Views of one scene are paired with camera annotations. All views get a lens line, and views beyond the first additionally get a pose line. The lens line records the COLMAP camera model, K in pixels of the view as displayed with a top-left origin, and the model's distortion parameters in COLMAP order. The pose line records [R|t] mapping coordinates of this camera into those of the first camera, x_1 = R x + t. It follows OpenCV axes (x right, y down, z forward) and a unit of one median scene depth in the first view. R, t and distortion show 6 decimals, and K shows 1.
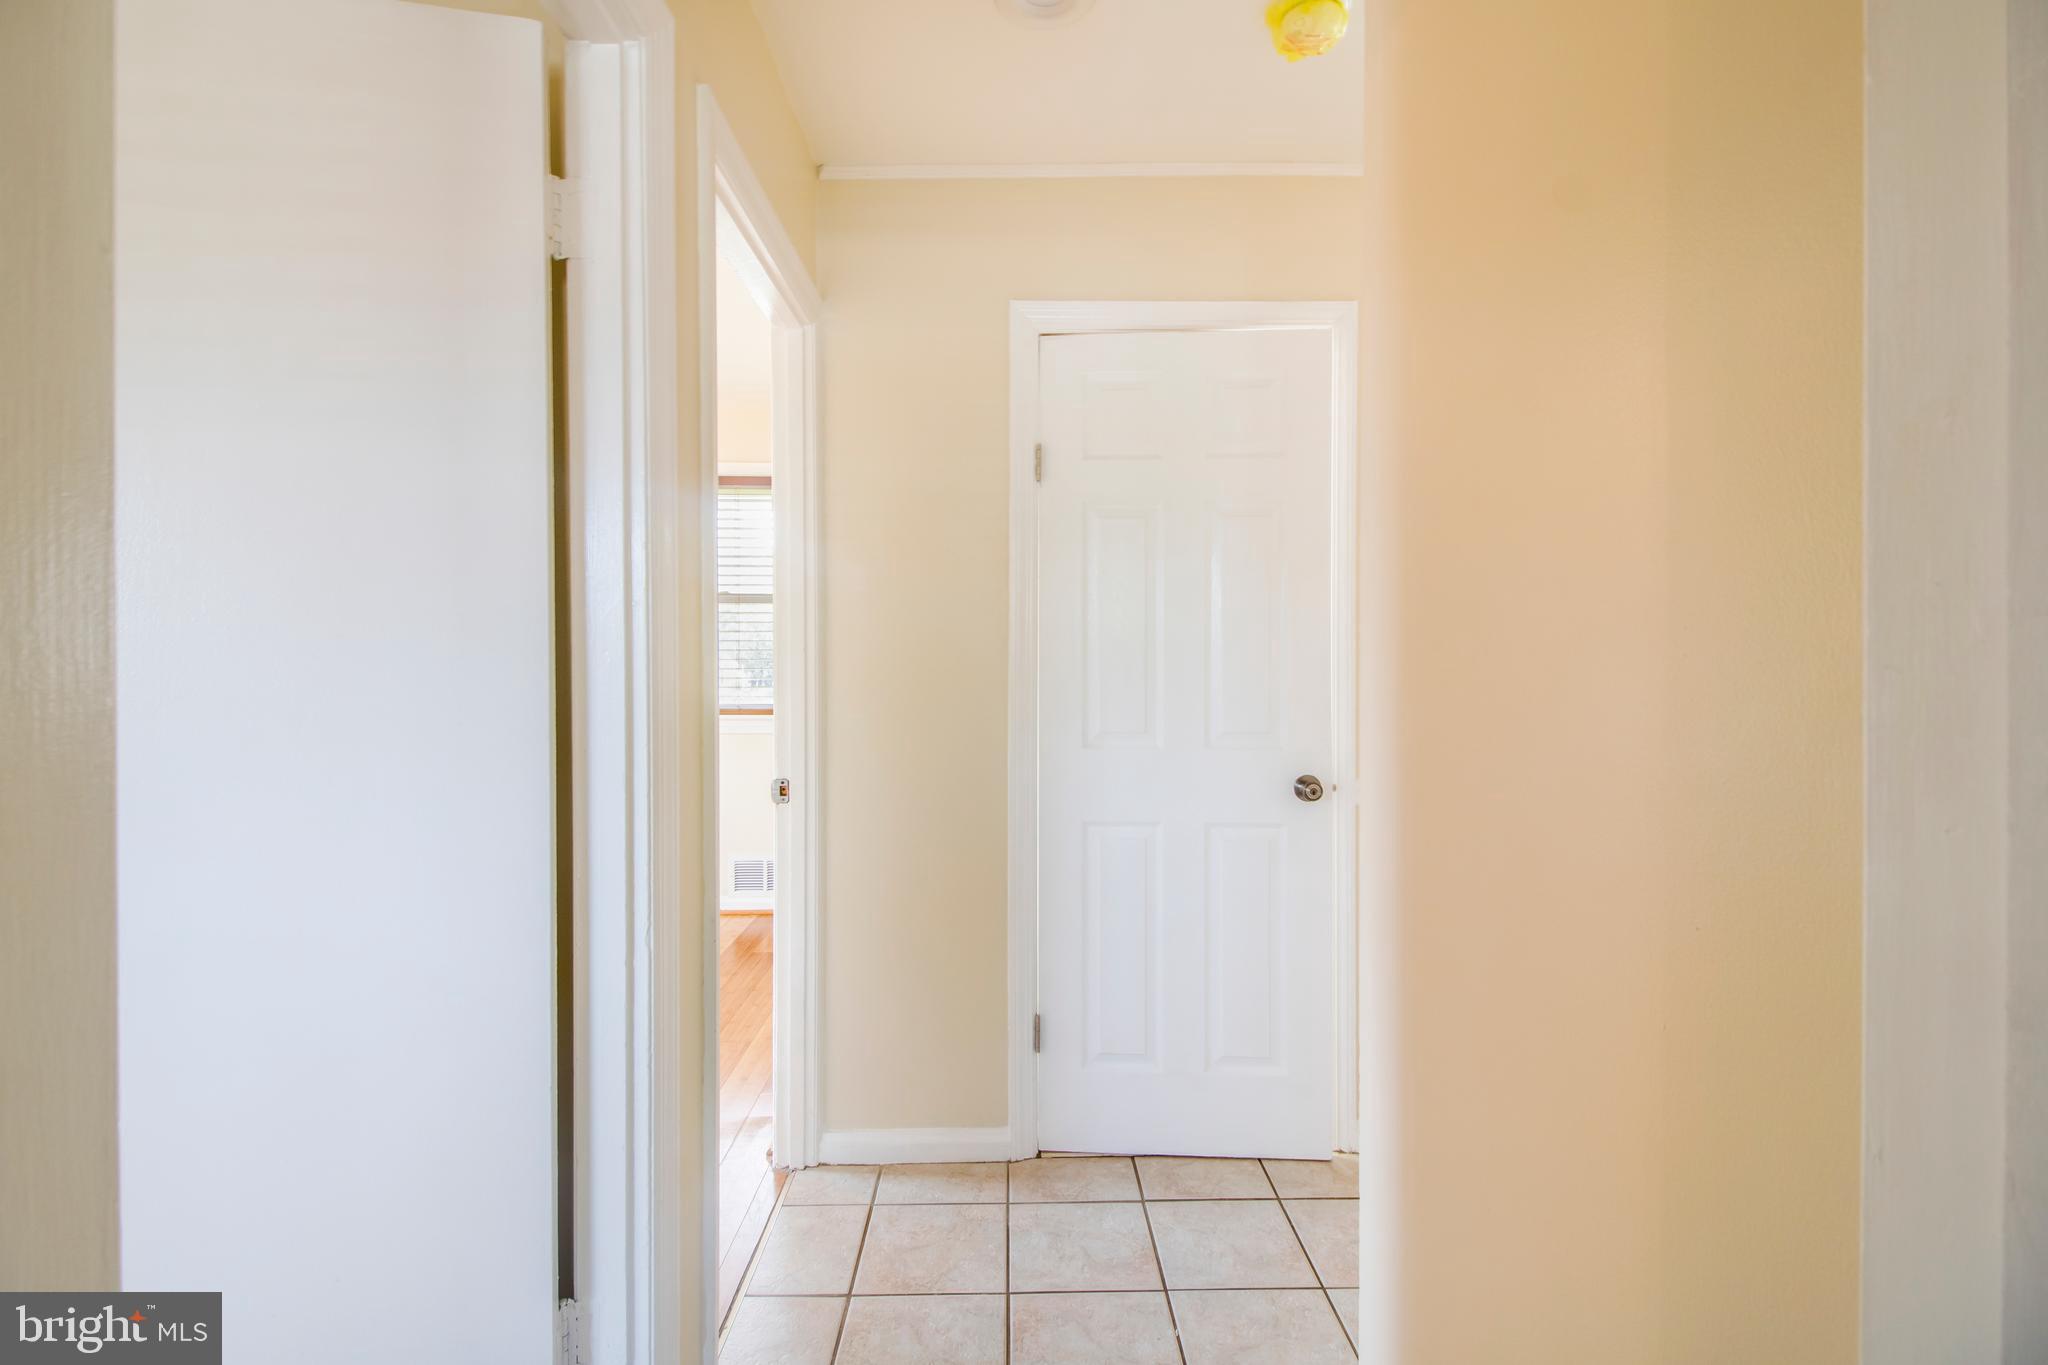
lens RADIAL K [[944.5, 0, 1020.8], [0, 944.5, 690.5], [0, 0, 1]] dist [0.000397, -0.003664]
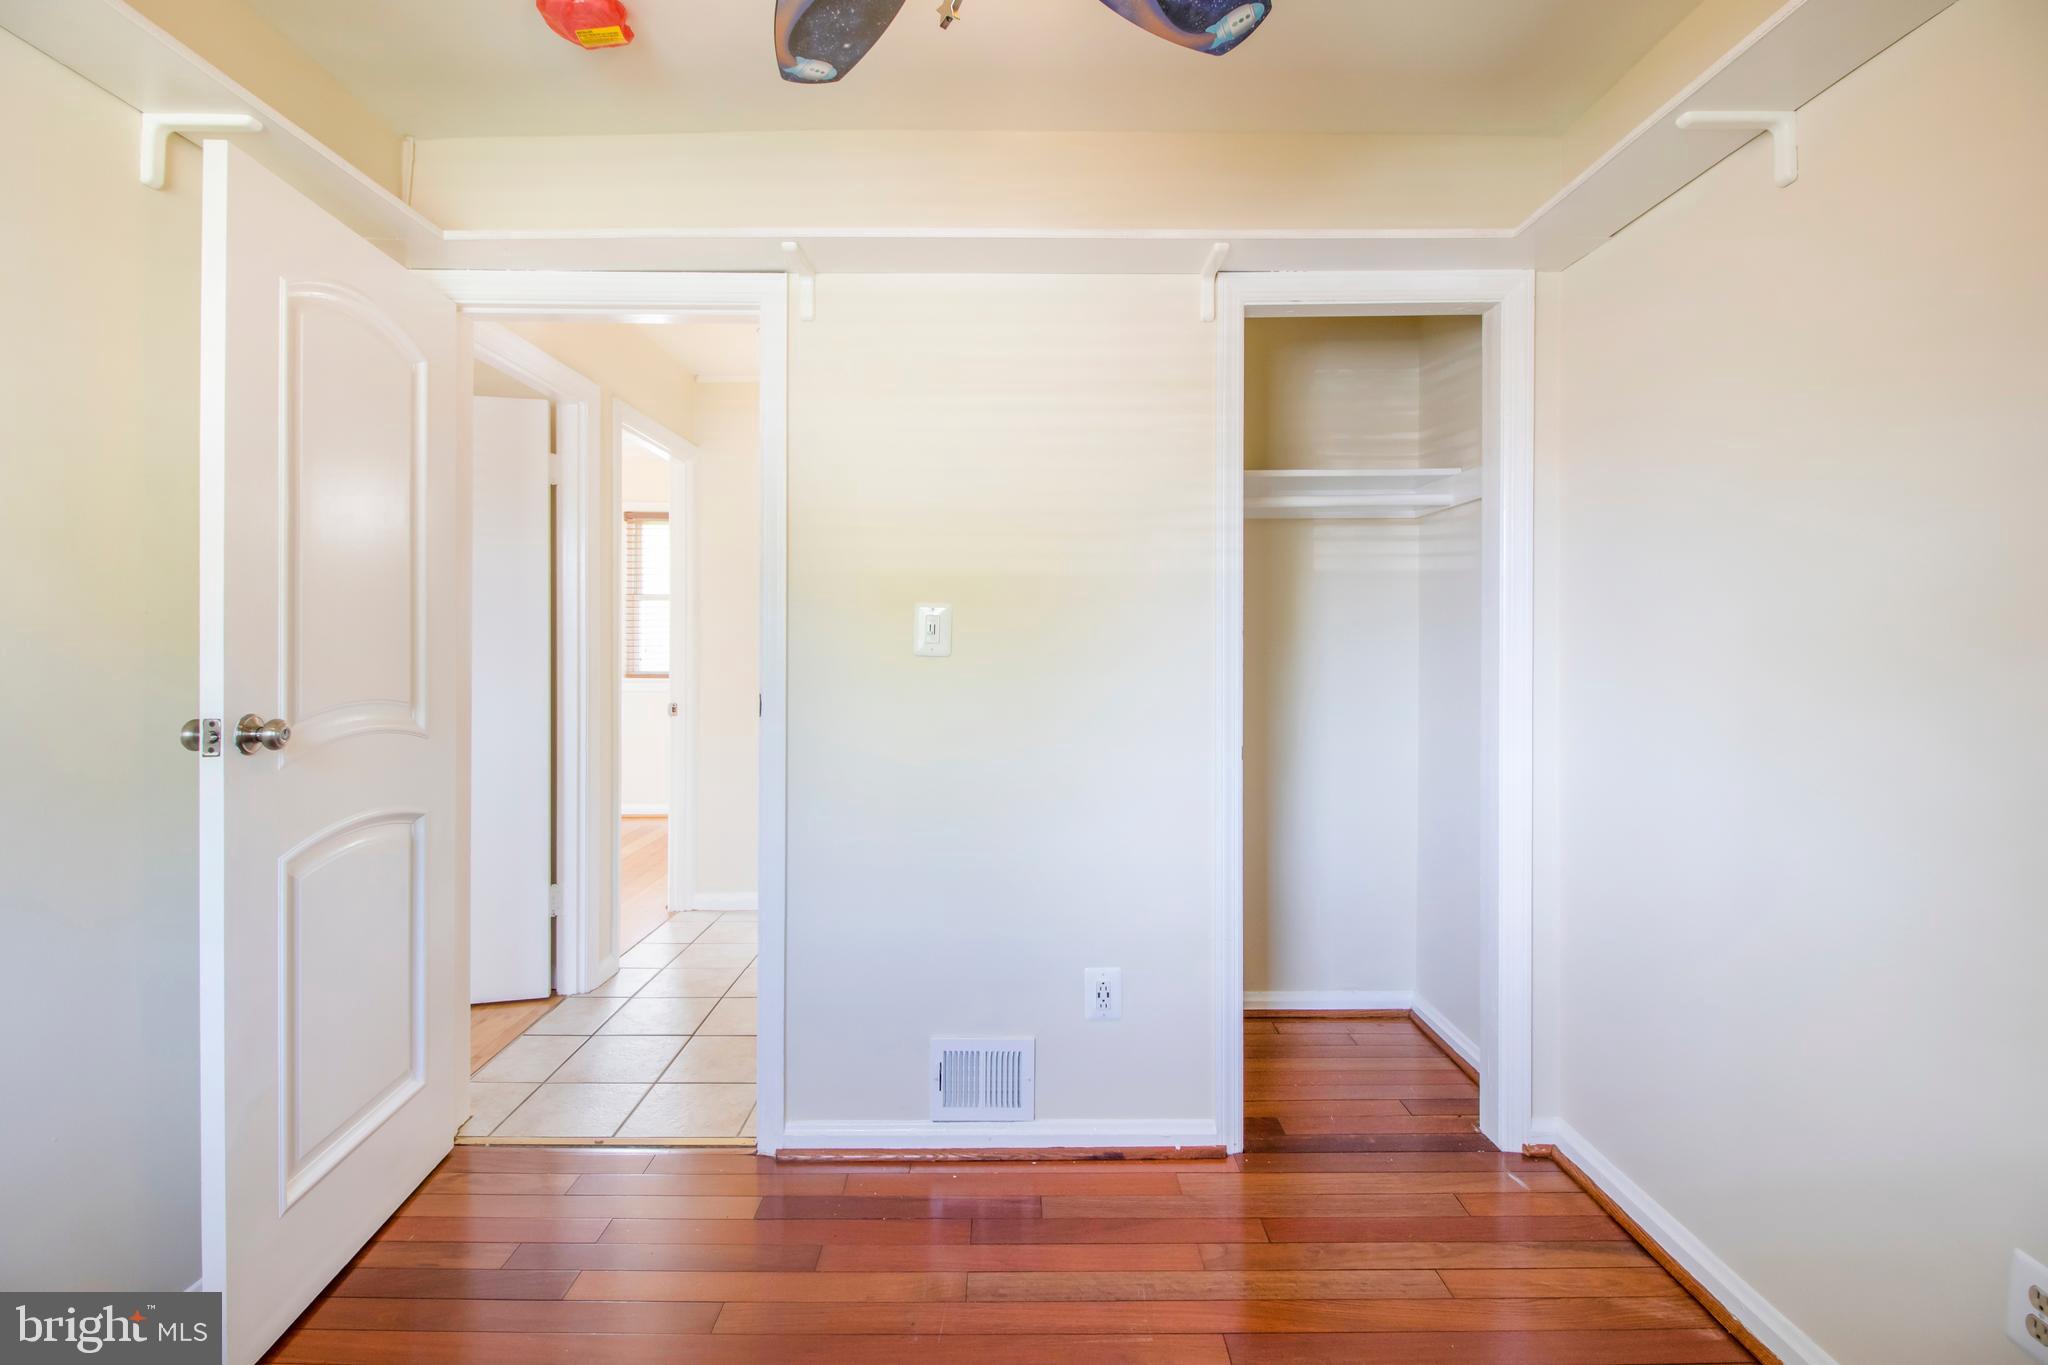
lens RADIAL K [[944.5, 0, 1023.8], [0, 944.5, 666.5], [0, 0, 1]] dist [0.000397, -0.003664]
pose [[0.999980, 0.006311, -0.000163, 0.801972], [-0.006311, 0.999980, -0.000048, 0.032145], [0.000162, 0.000049, 1.000000, -1.585375]]
